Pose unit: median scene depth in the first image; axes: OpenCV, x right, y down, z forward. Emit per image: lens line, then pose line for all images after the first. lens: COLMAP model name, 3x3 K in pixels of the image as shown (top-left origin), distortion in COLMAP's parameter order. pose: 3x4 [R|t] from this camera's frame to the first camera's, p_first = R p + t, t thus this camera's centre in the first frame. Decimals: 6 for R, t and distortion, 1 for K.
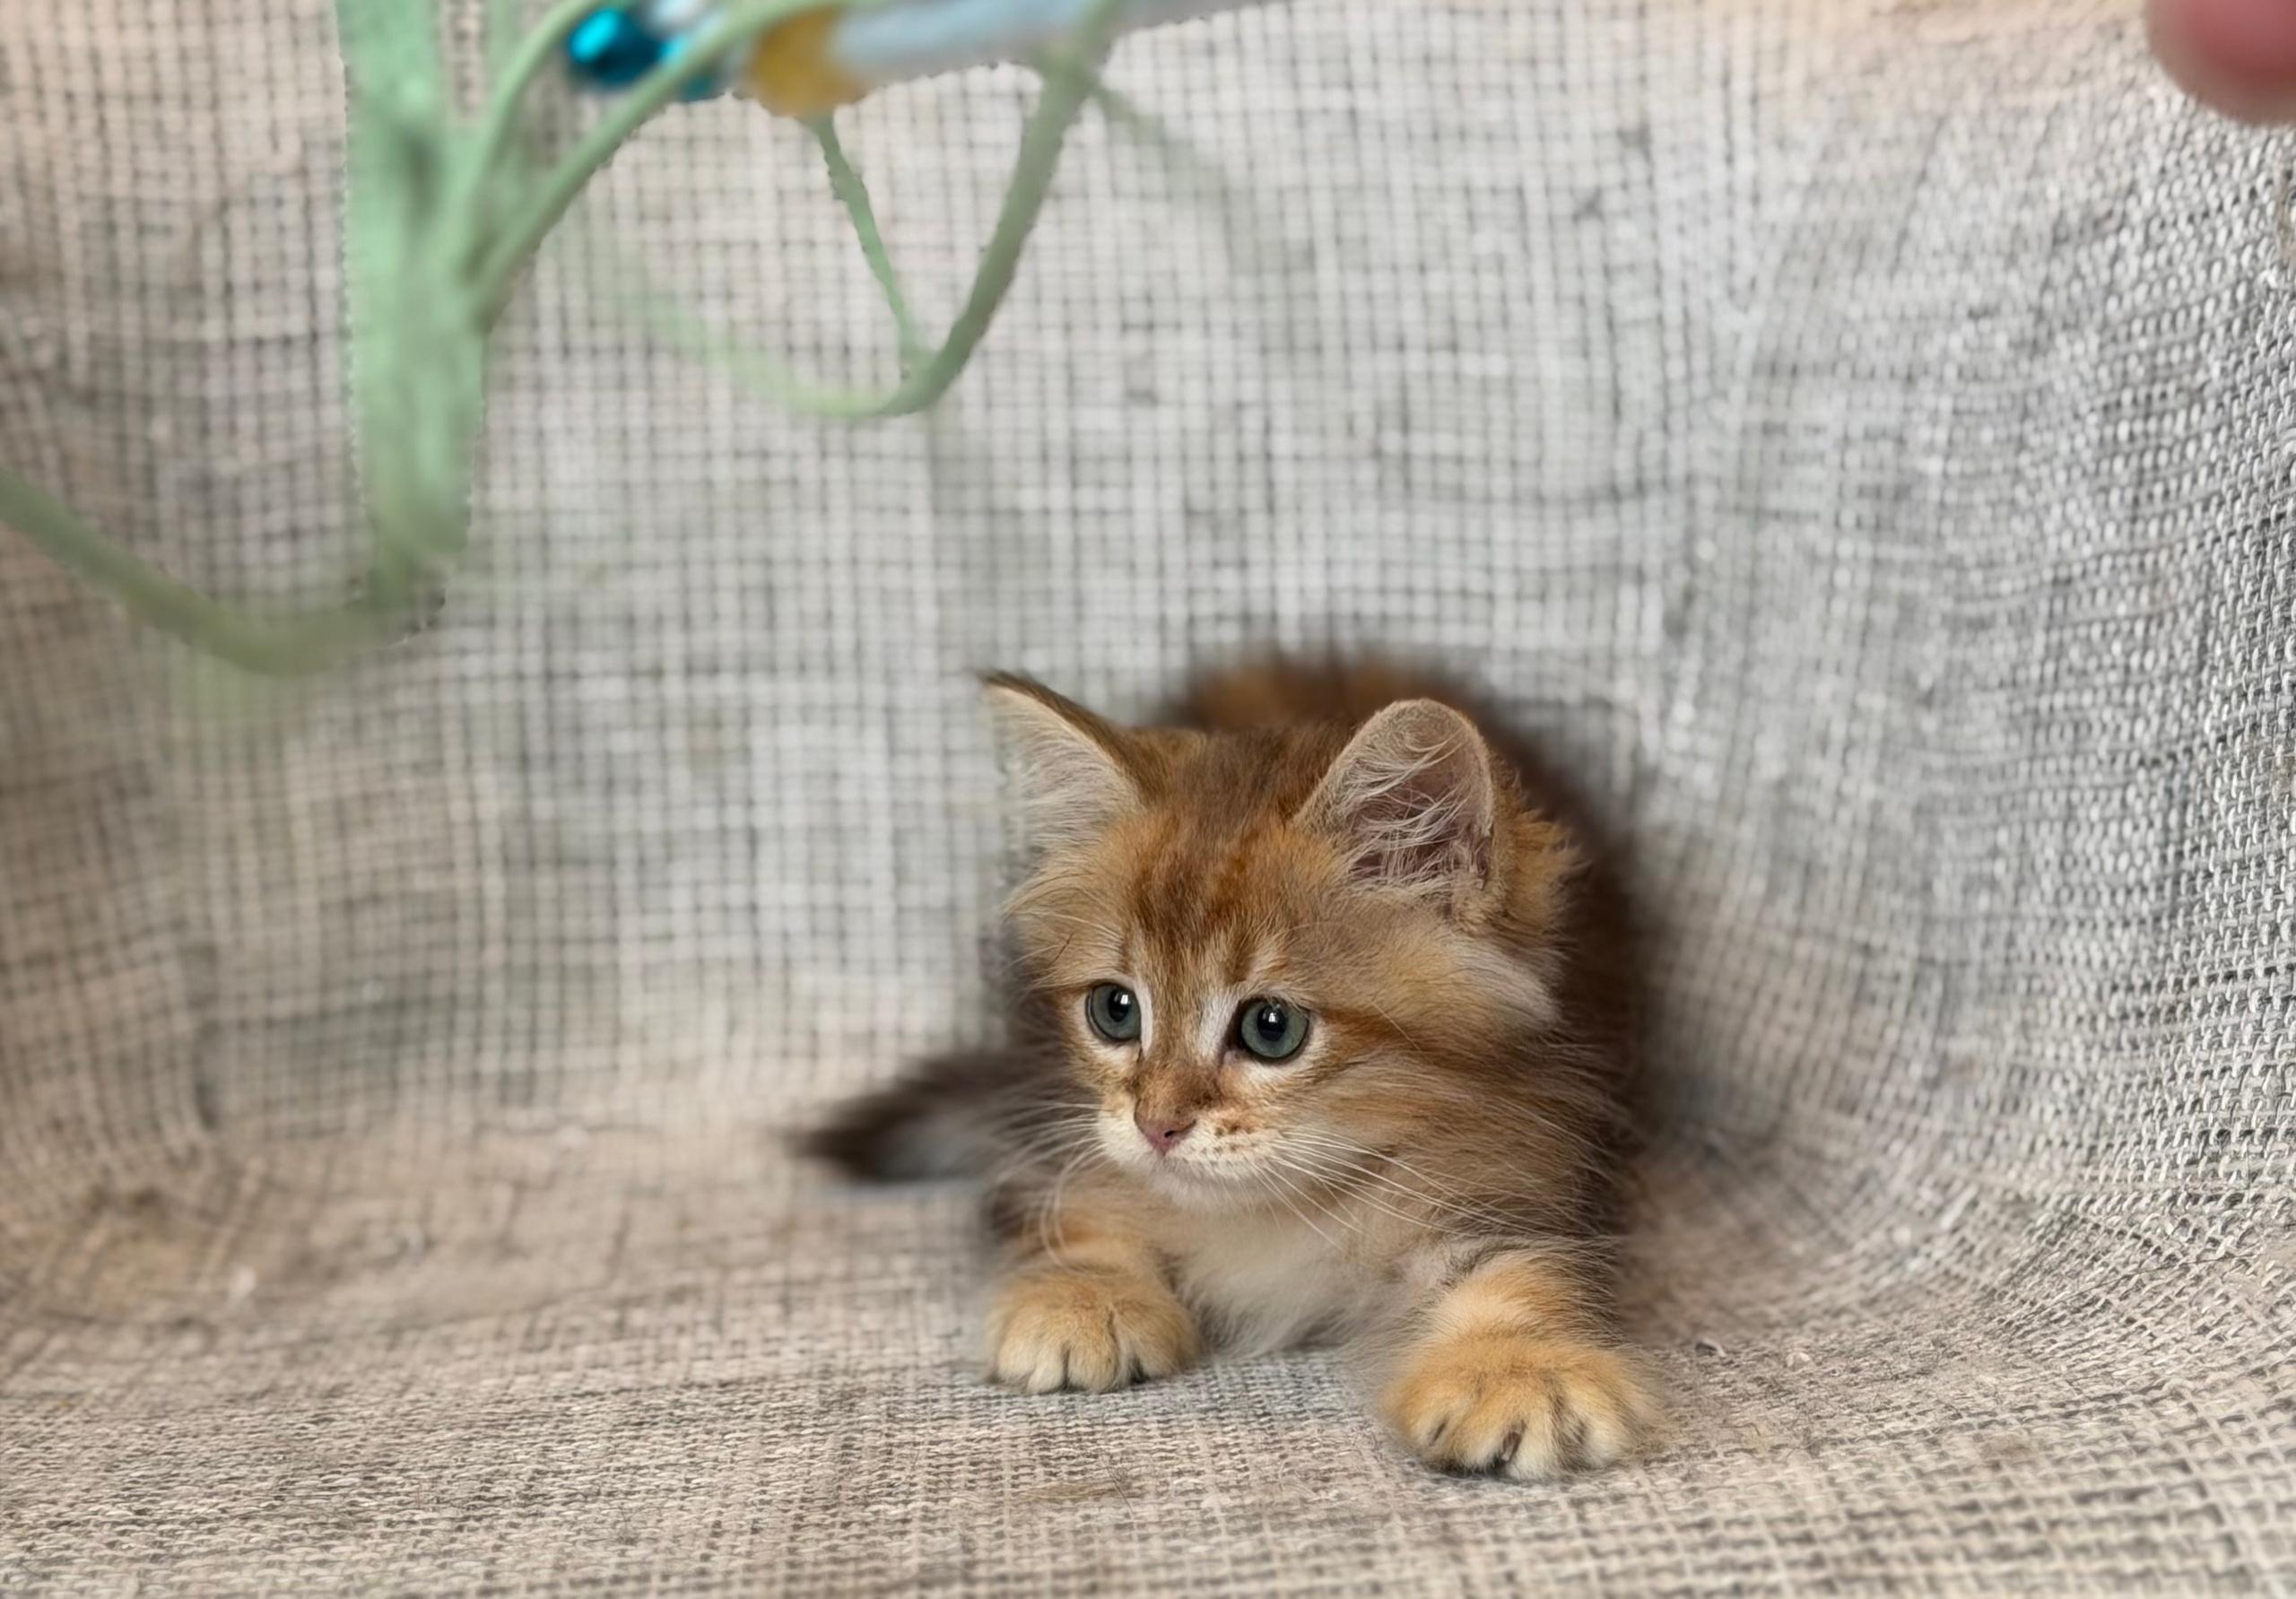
lens RADIAL K [[4329.5, 0, 1159.1], [0, 4329.5, 973.7], [0, 0, 1]] dist [0.170017, -0.212527]
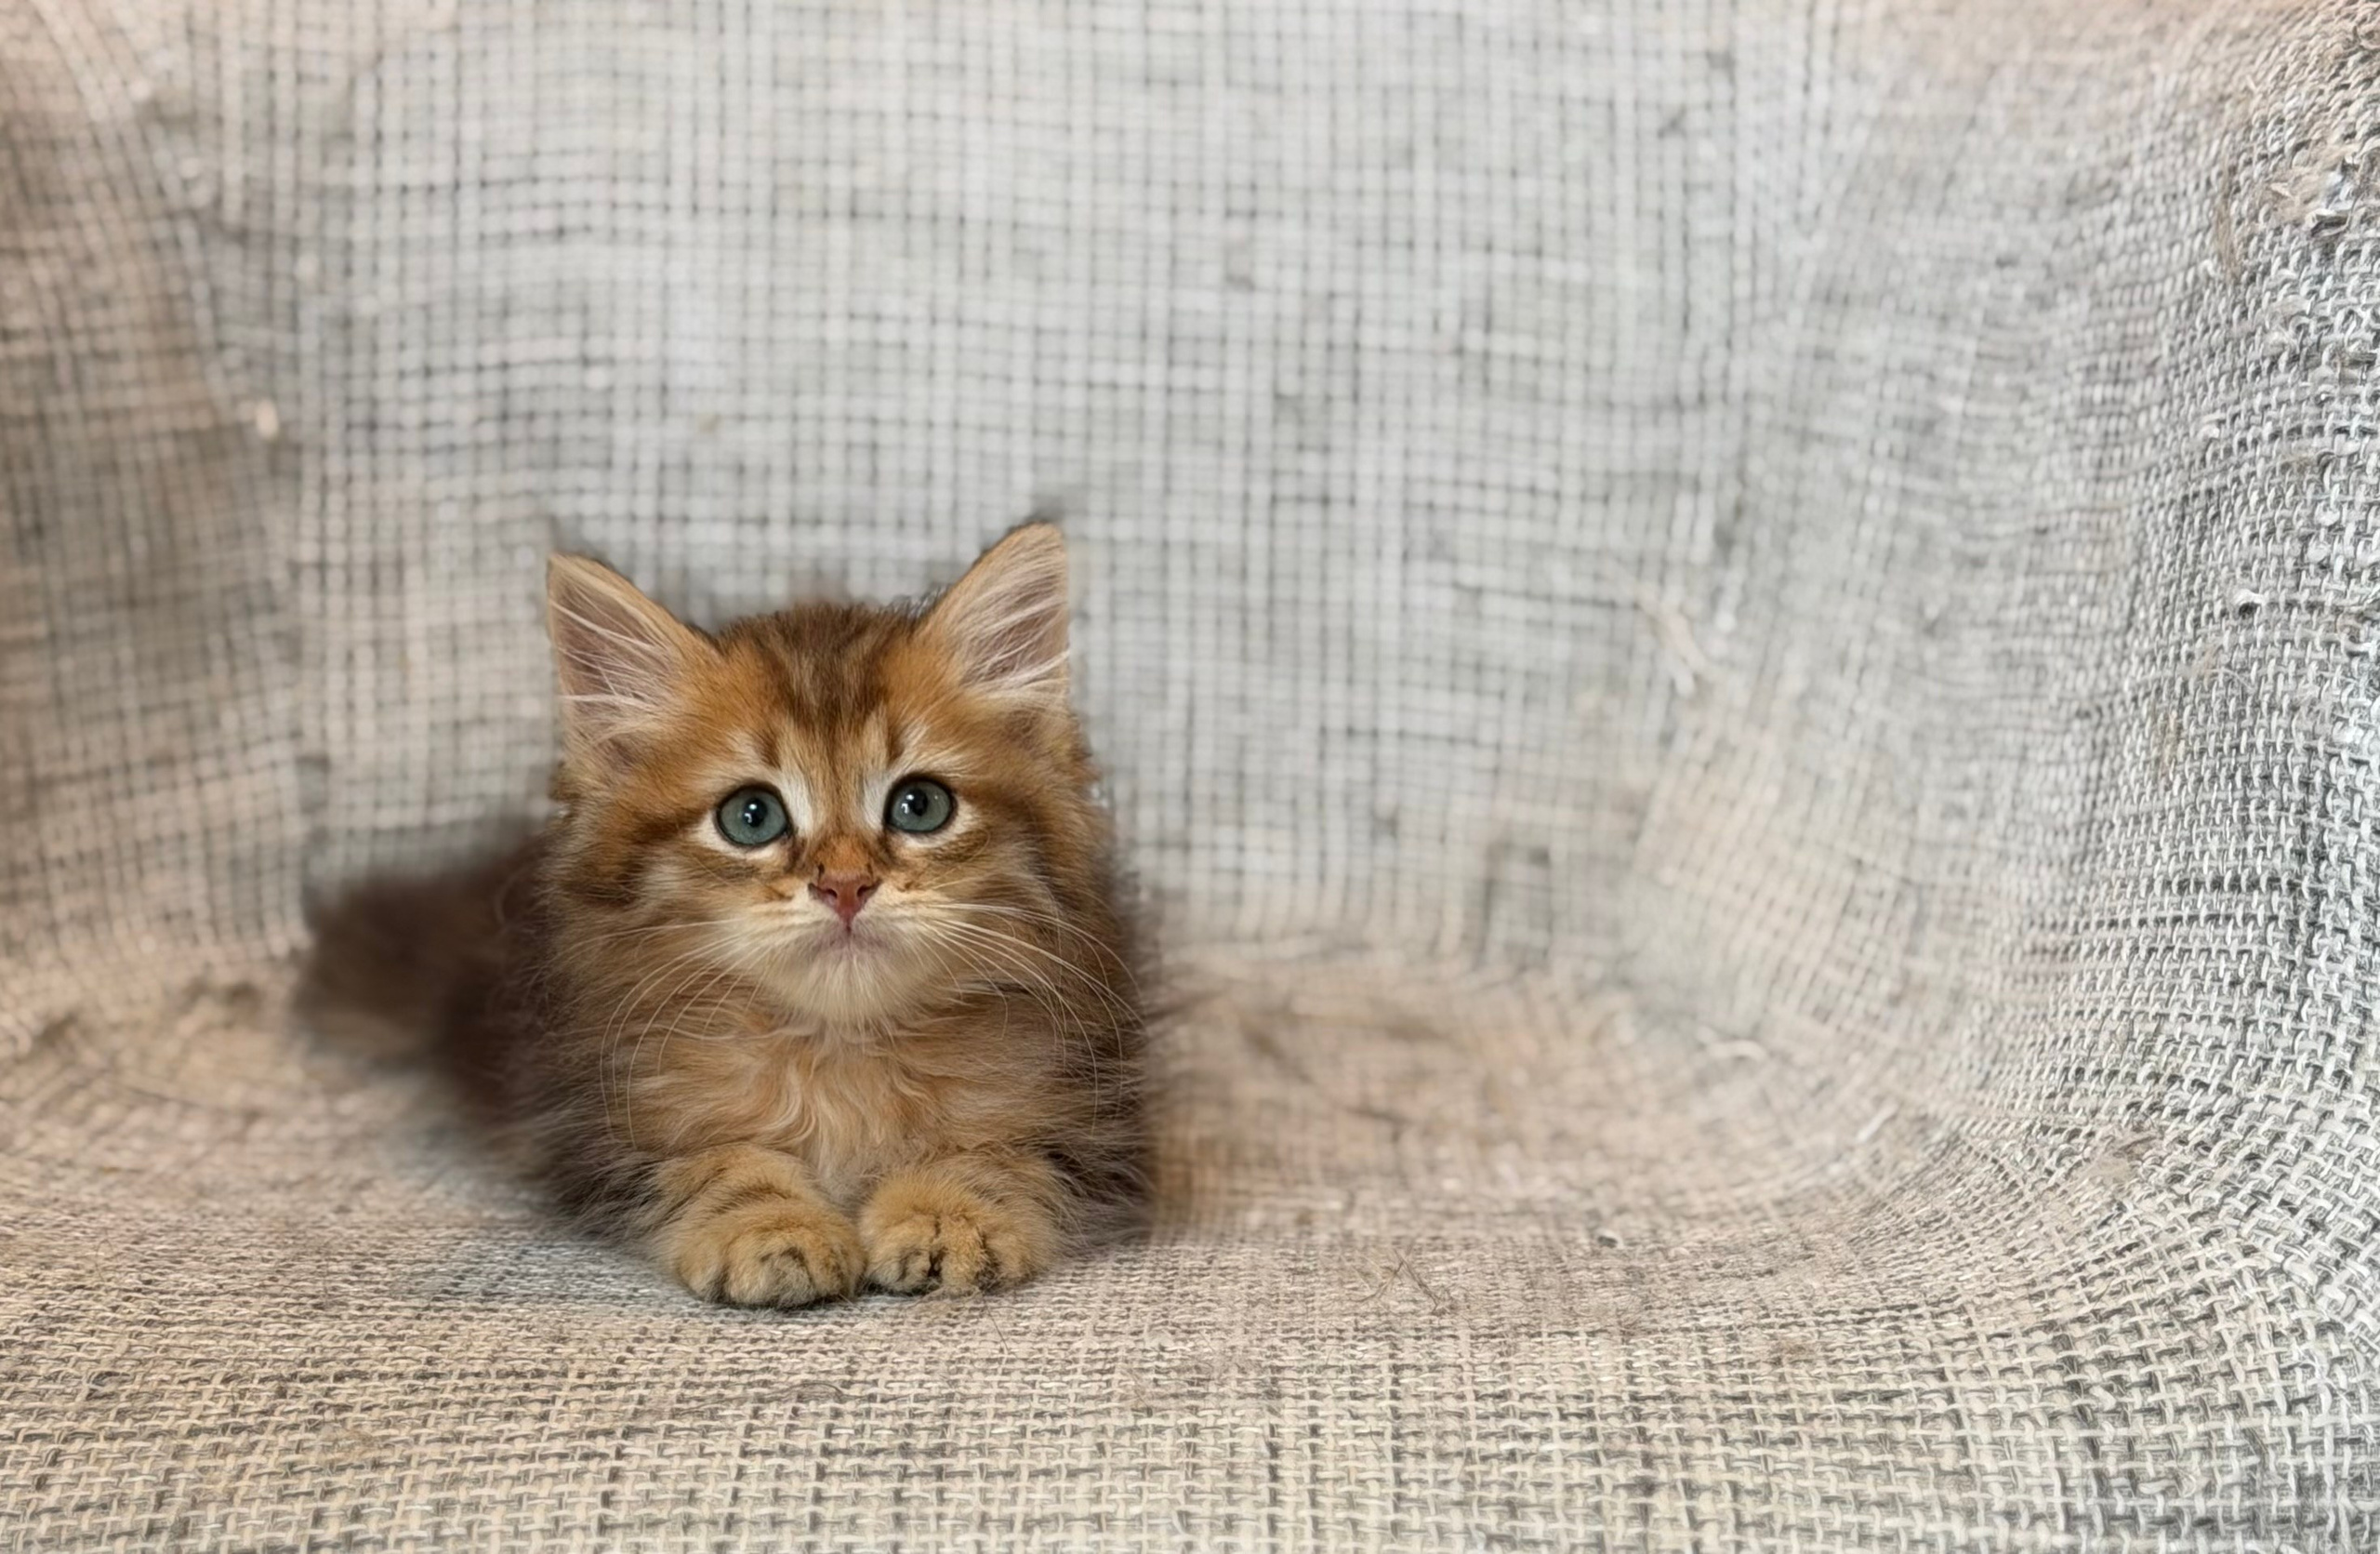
lens RADIAL K [[4603.2, 0, 1145.4], [0, 4603.2, 954.4], [0, 0, 1]] dist [0.126477, 0.127719]
pose [[0.994488, 0.066457, -0.081101, 0.097858], [-0.063106, 0.997071, 0.043206, -0.024888], [0.083735, -0.037850, 0.995769, -0.142051]]
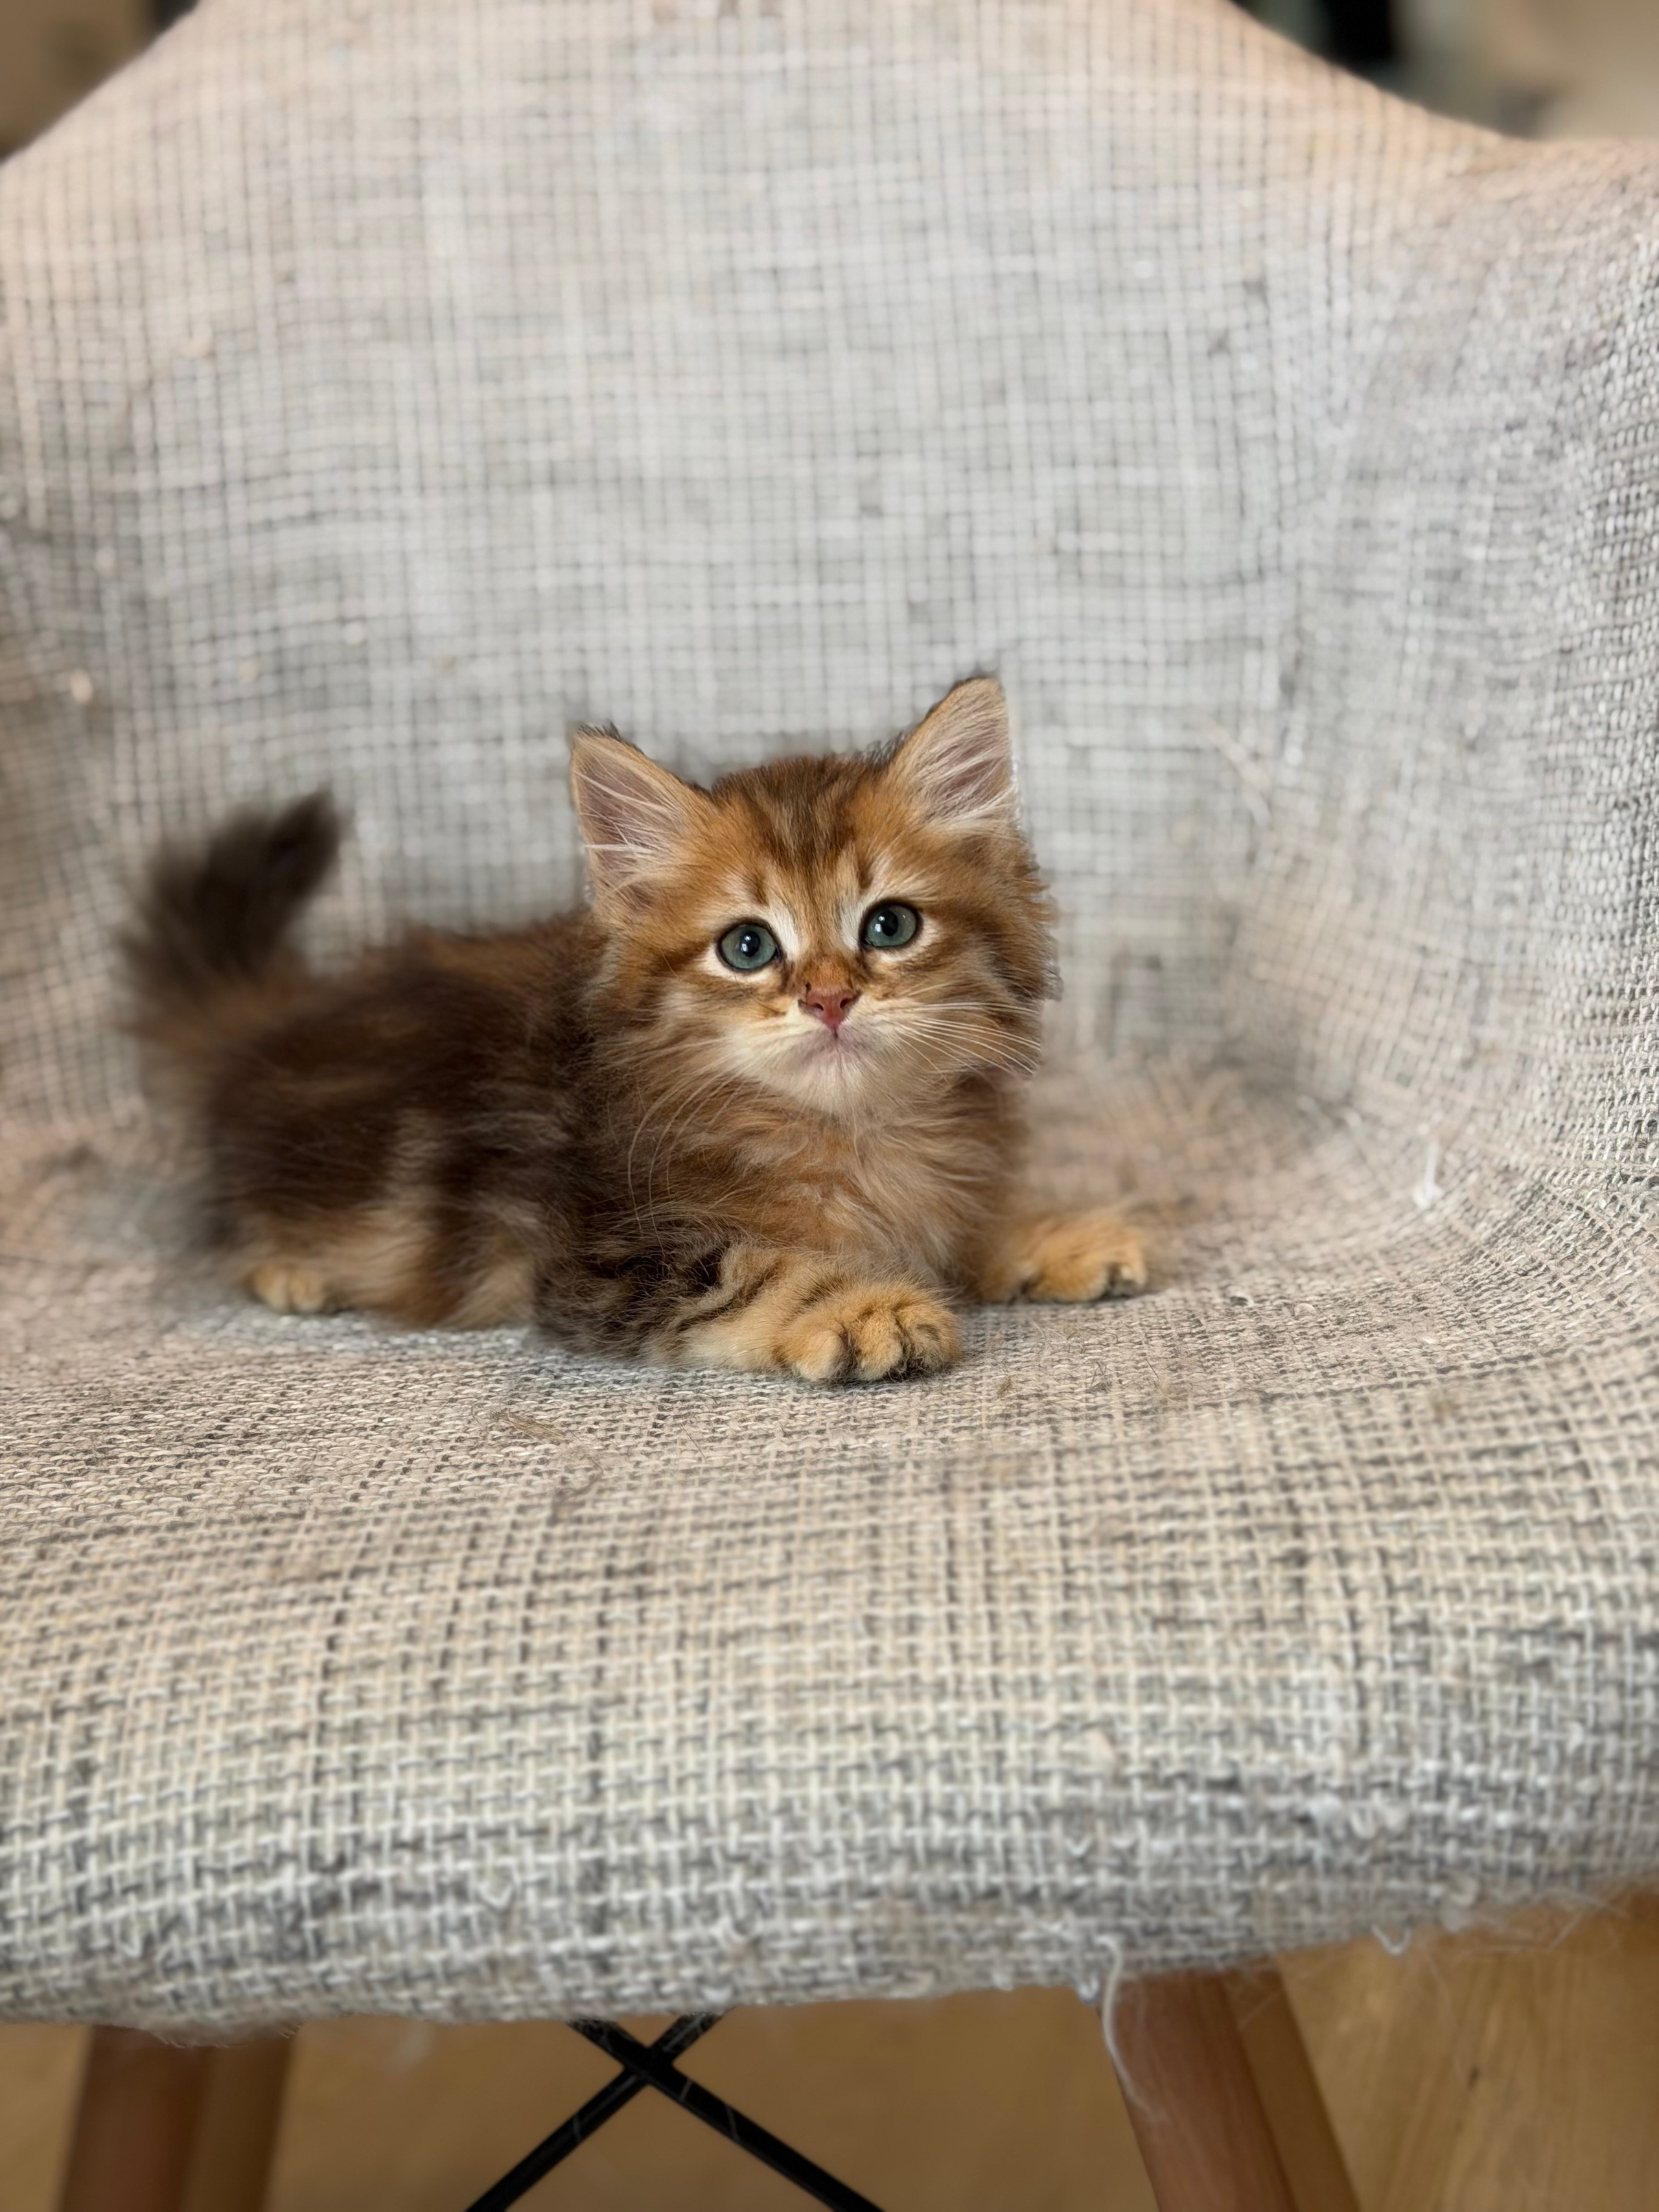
lens RADIAL K [[3117.7, 0, 813.1], [0, 3117.7, 1100.3], [0, 0, 1]] dist [0.170447, -0.329368]
pose [[0.994275, -0.010030, -0.106380, 0.098796], [0.016968, 0.997773, 0.064513, -0.027536], [0.105496, -0.065949, 0.992230, 0.108694]]
